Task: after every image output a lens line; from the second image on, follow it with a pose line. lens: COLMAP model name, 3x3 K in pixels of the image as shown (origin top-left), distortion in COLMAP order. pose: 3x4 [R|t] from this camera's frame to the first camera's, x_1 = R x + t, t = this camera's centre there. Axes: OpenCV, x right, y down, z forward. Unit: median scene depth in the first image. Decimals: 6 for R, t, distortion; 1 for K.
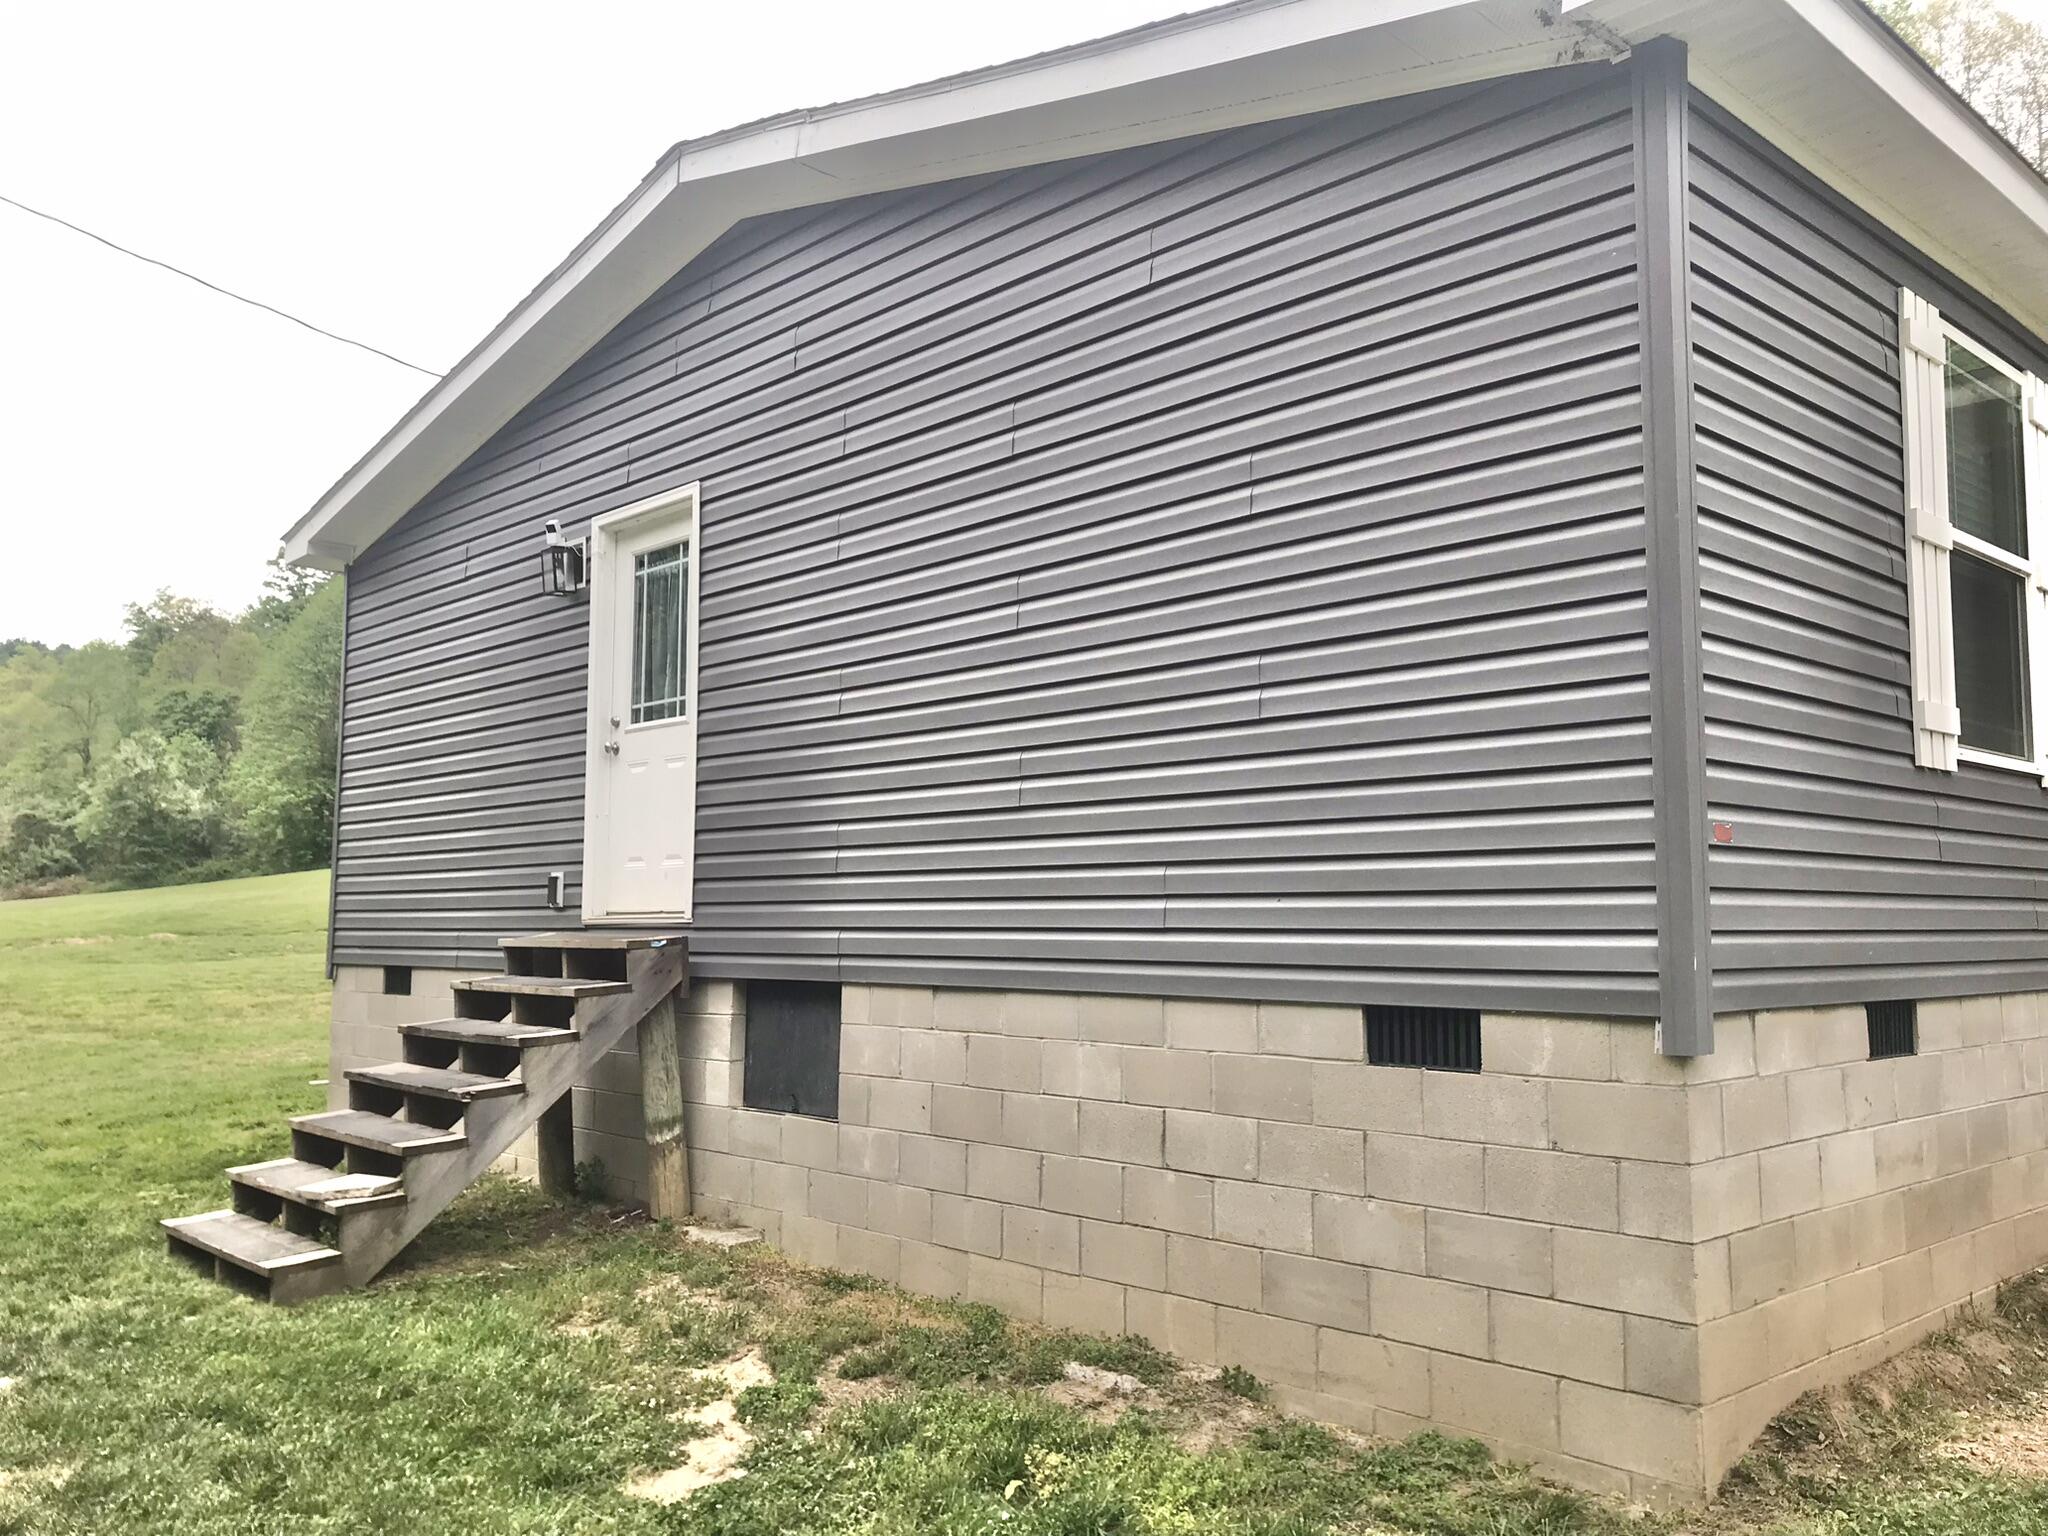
lens RADIAL K [[1663.9, 0, 1024.0], [0, 1663.9, 759.5], [0, 0, 1]] dist [0.043844, 0.009063]
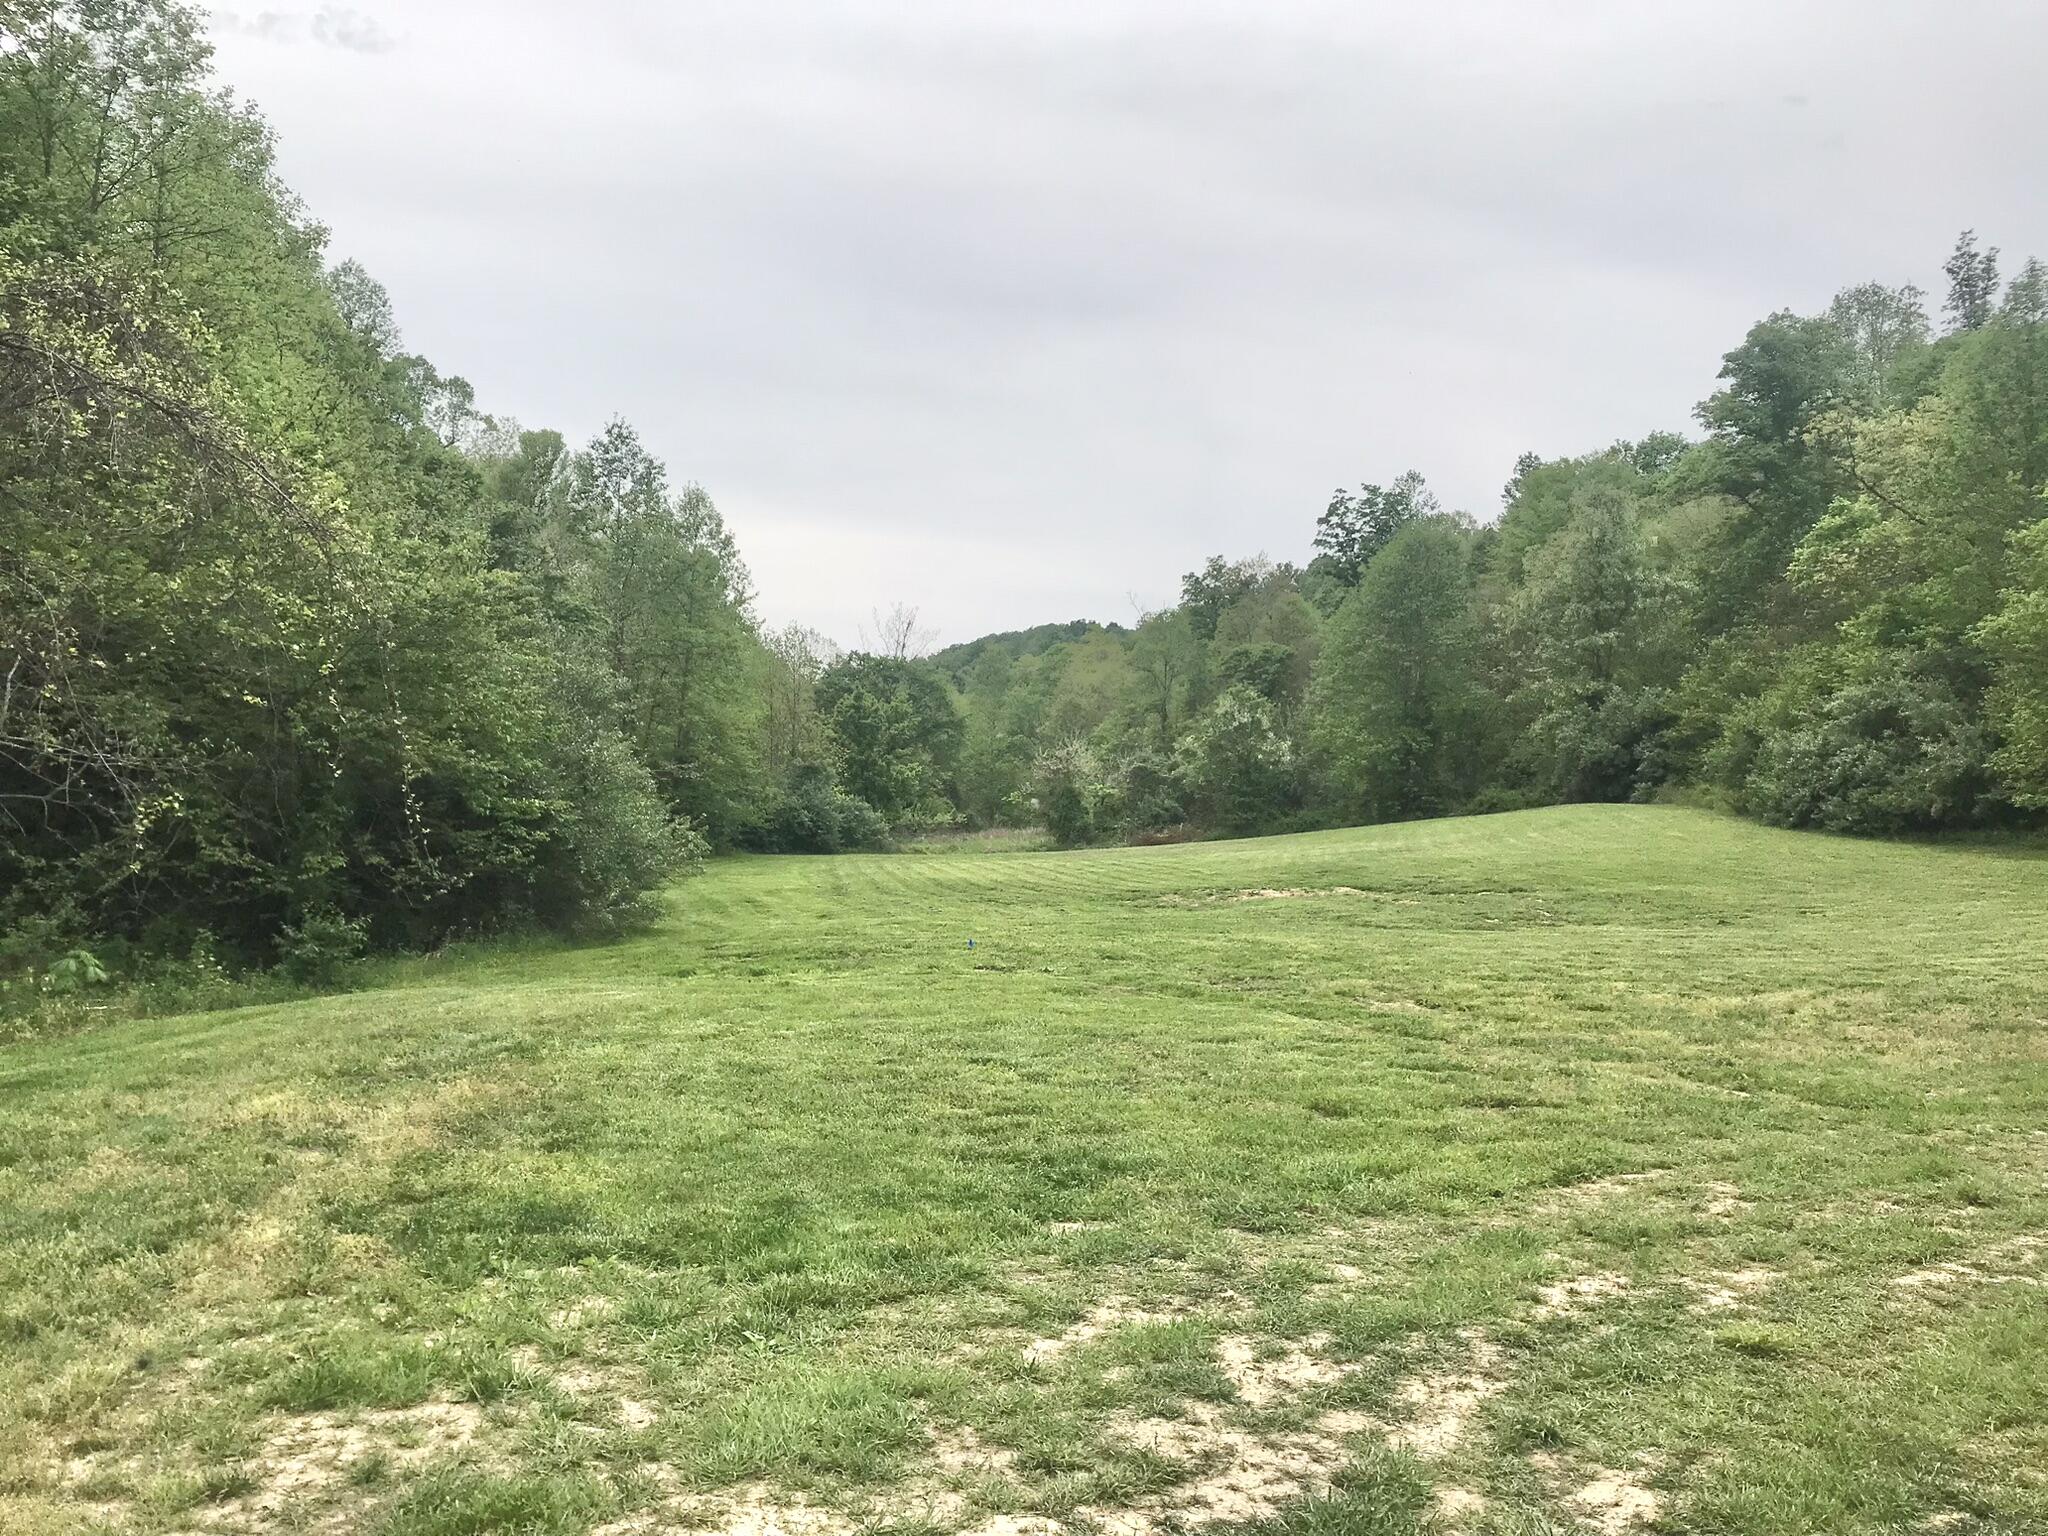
lens RADIAL K [[1663.9, 0, 1022.7], [0, 1663.9, 770.4], [0, 0, 1]] dist [0.043844, 0.009063]
pose [[0.841685, -0.005904, -0.539936, -0.082031], [0.024129, 0.999353, 0.026686, 0.004773], [0.539429, -0.035490, 0.841283, 0.064845]]
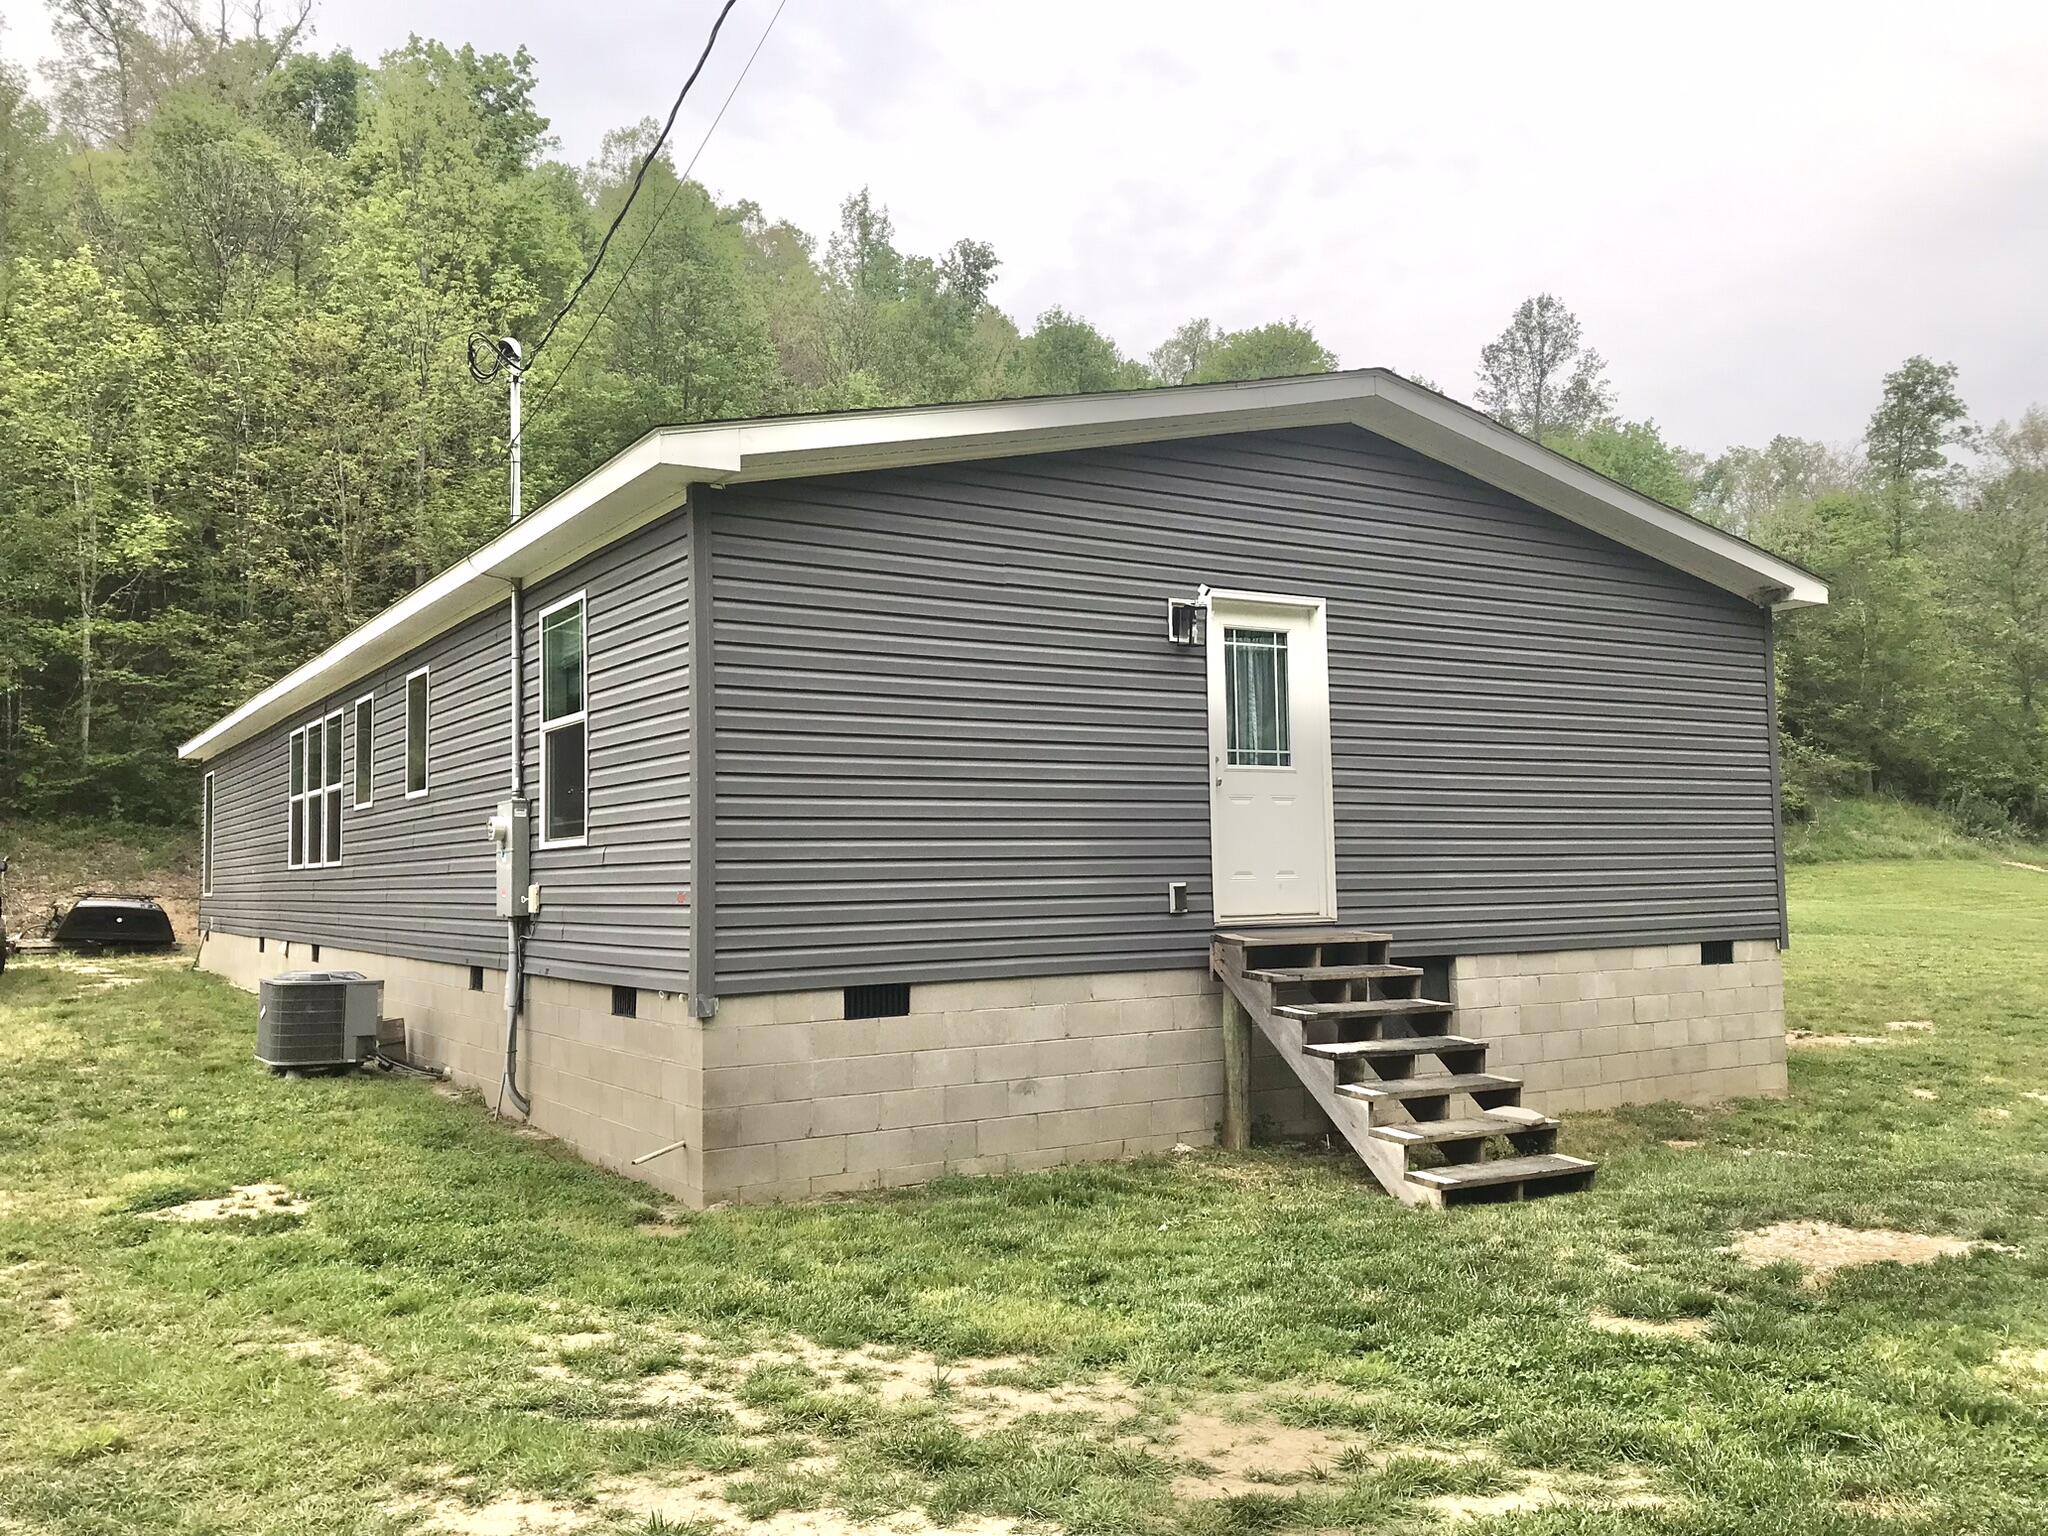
lens RADIAL K [[1663.9, 0, 1019.1], [0, 1663.9, 757.8], [0, 0, 1]] dist [0.043844, 0.009063]
pose [[0.183171, 0.070656, 0.980539, -1.469109], [-0.079256, 0.995229, -0.056909, 0.056538], [-0.979881, -0.067290, 0.187897, 0.914708]]
